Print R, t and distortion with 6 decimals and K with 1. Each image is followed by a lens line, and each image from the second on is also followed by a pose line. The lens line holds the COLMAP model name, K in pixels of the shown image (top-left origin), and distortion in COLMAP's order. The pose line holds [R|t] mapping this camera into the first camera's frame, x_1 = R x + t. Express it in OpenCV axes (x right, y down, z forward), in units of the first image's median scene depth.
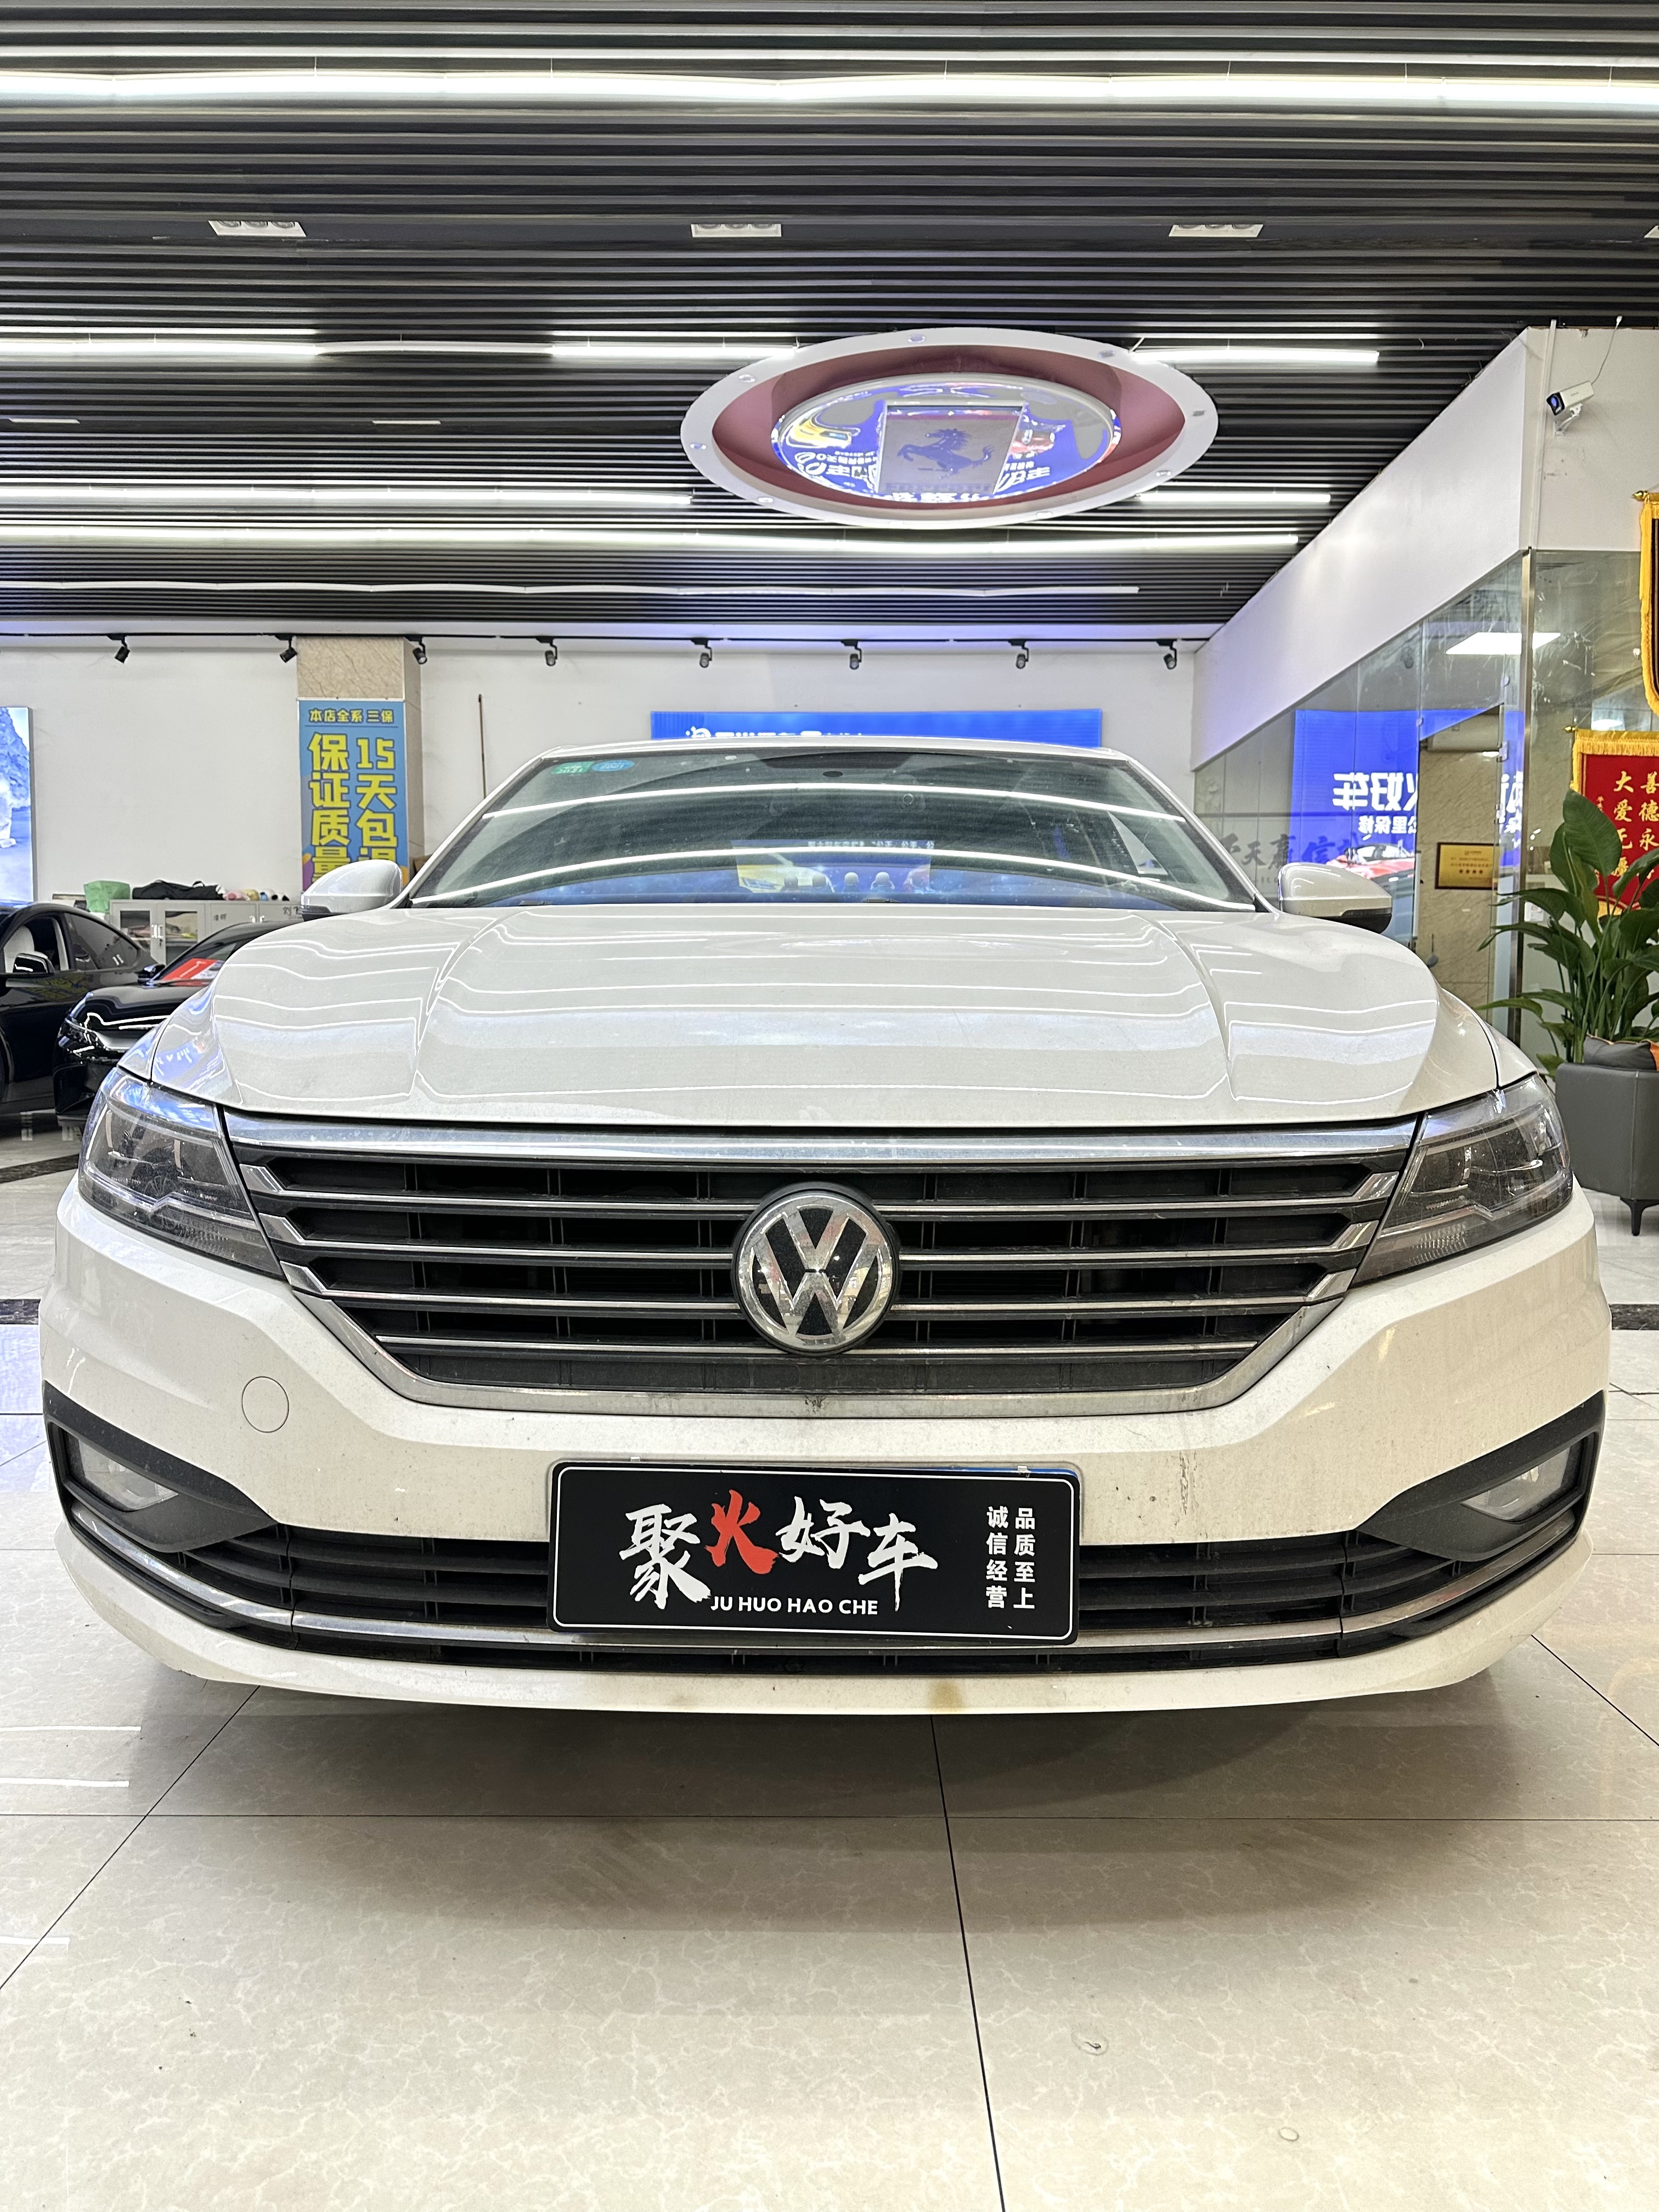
lens RADIAL K [[1546.4, 0, 829.5], [0, 1546.4, 1106.0], [0, 0, 1]] dist [0.077186, -0.112866]
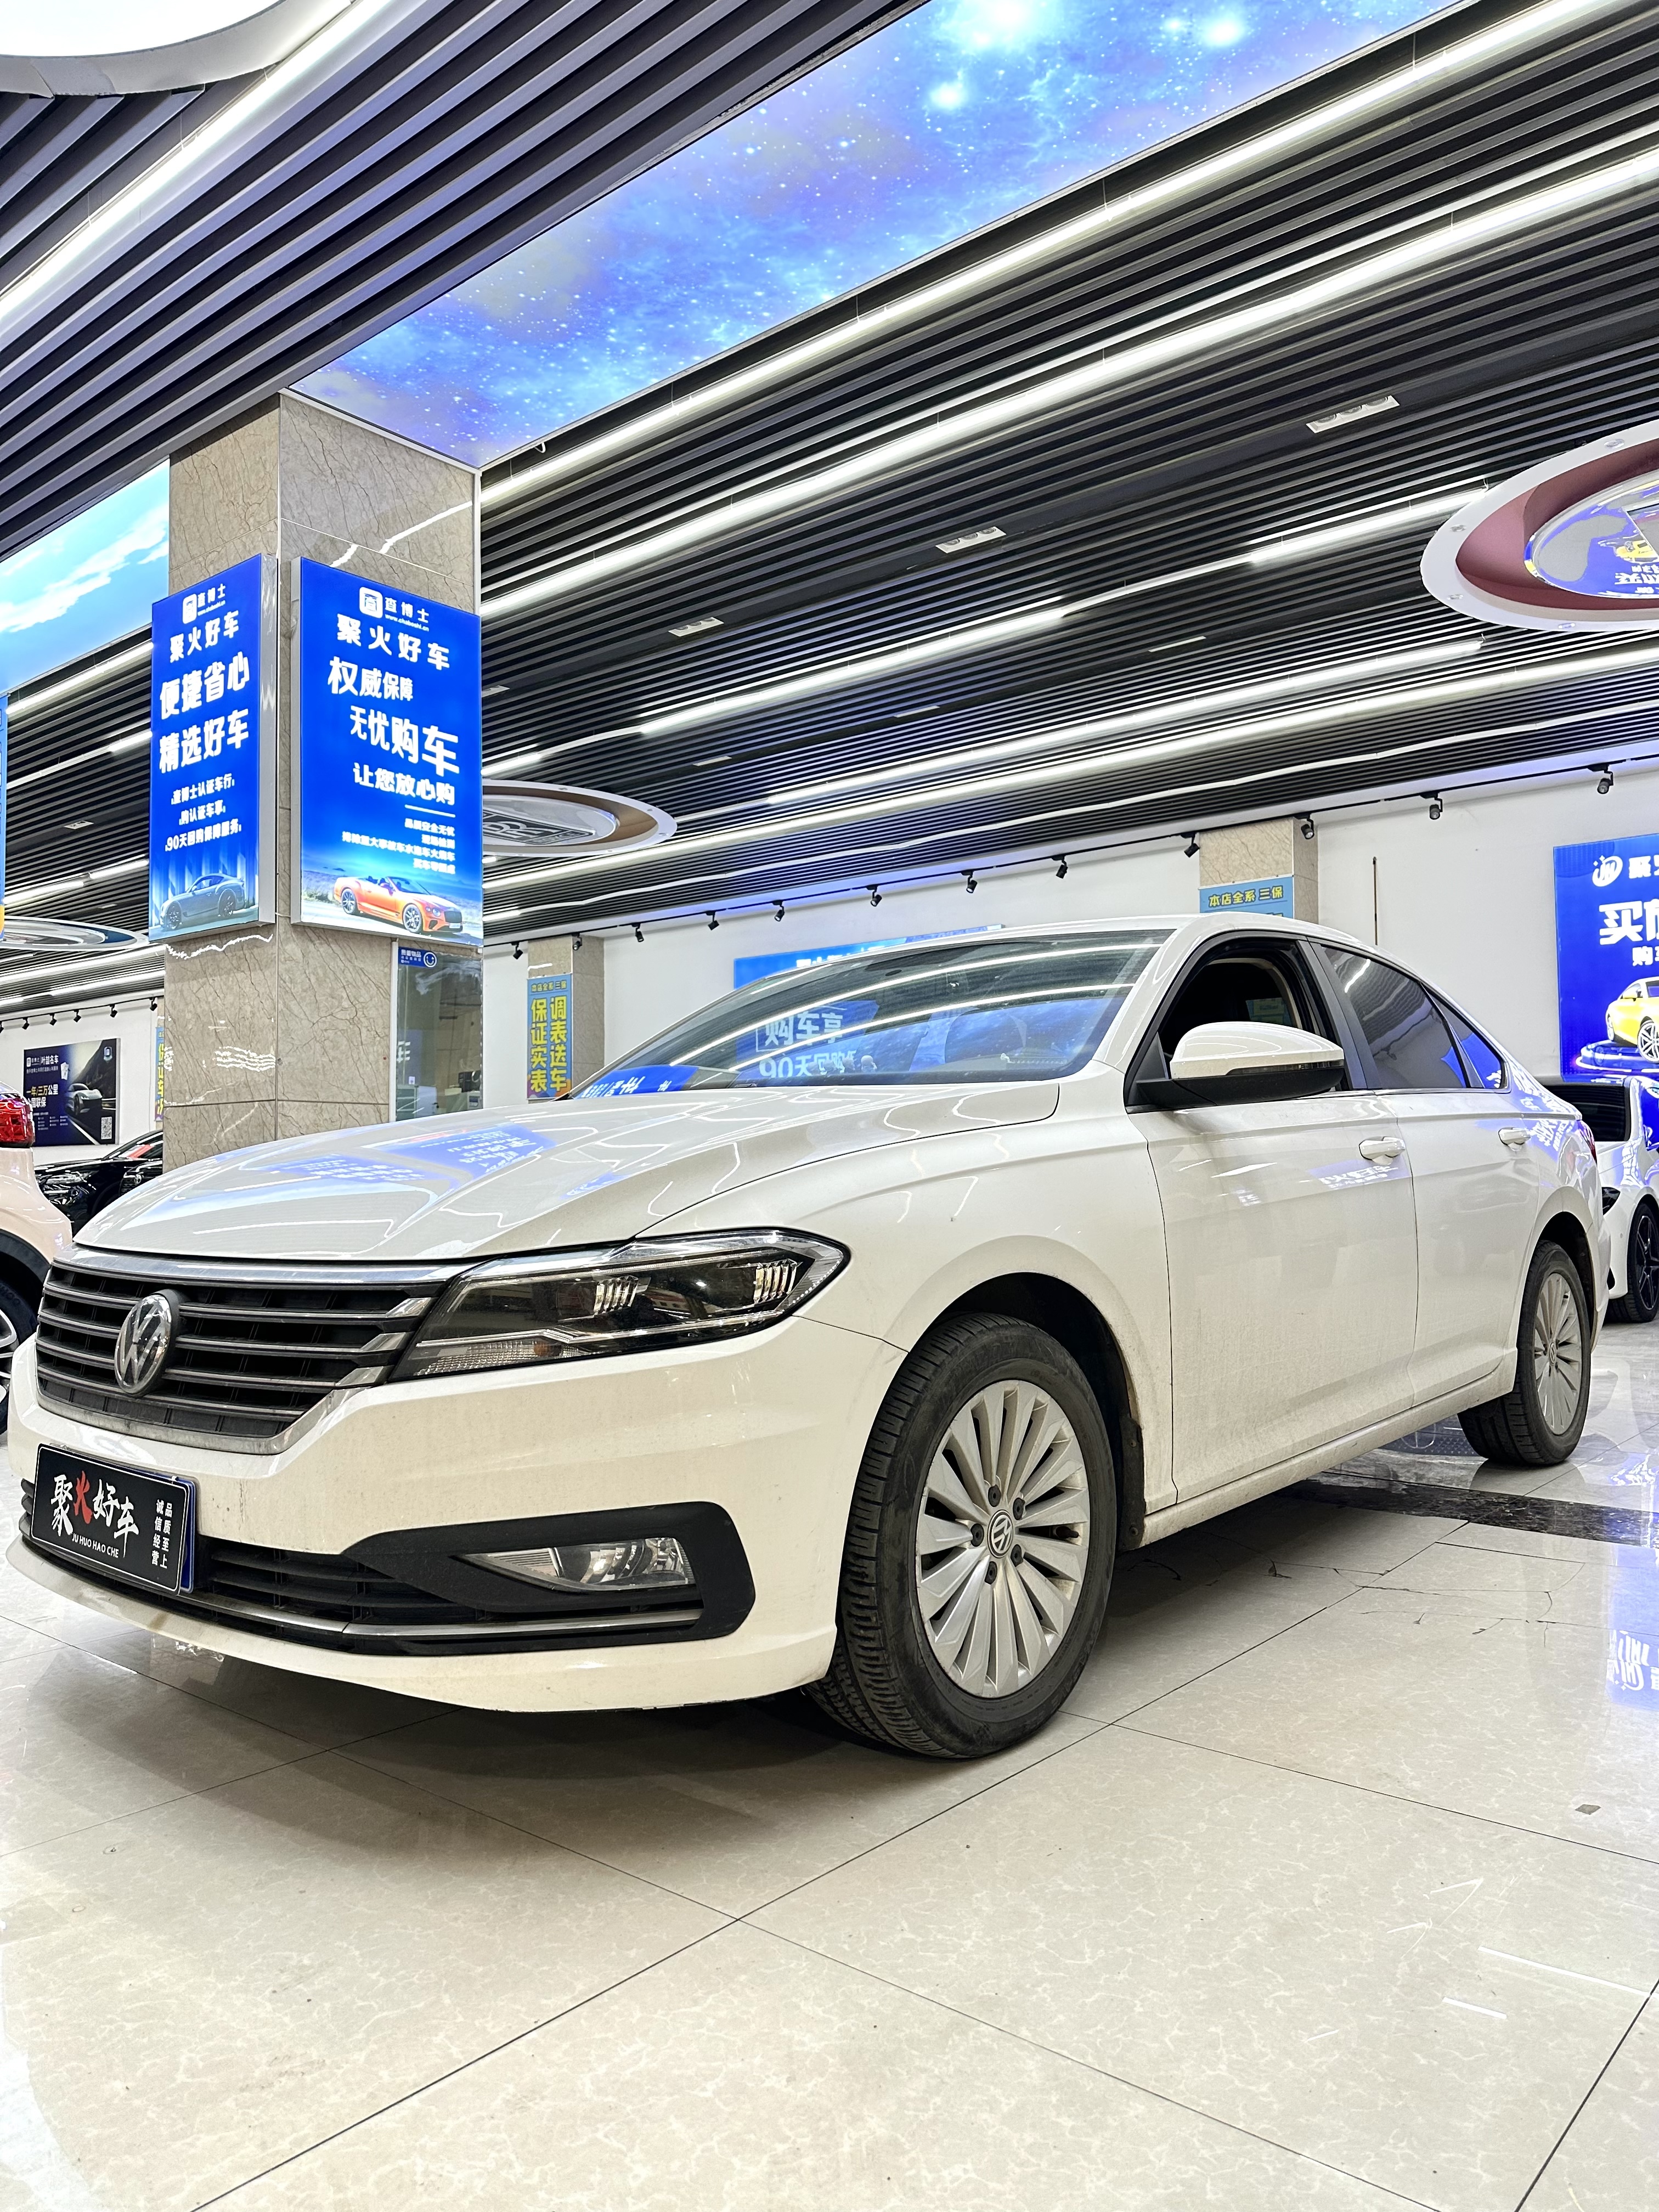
lens RADIAL K [[1544.4, 0, 829.5], [0, 1544.4, 1106.0], [0, 0, 1]] dist [0.014941, -0.029689]
pose [[0.767139, -0.041831, -0.640115, 1.317572], [-0.023702, 0.995342, -0.093449, -0.005430], [0.641042, 0.086860, 0.762575, 0.170331]]
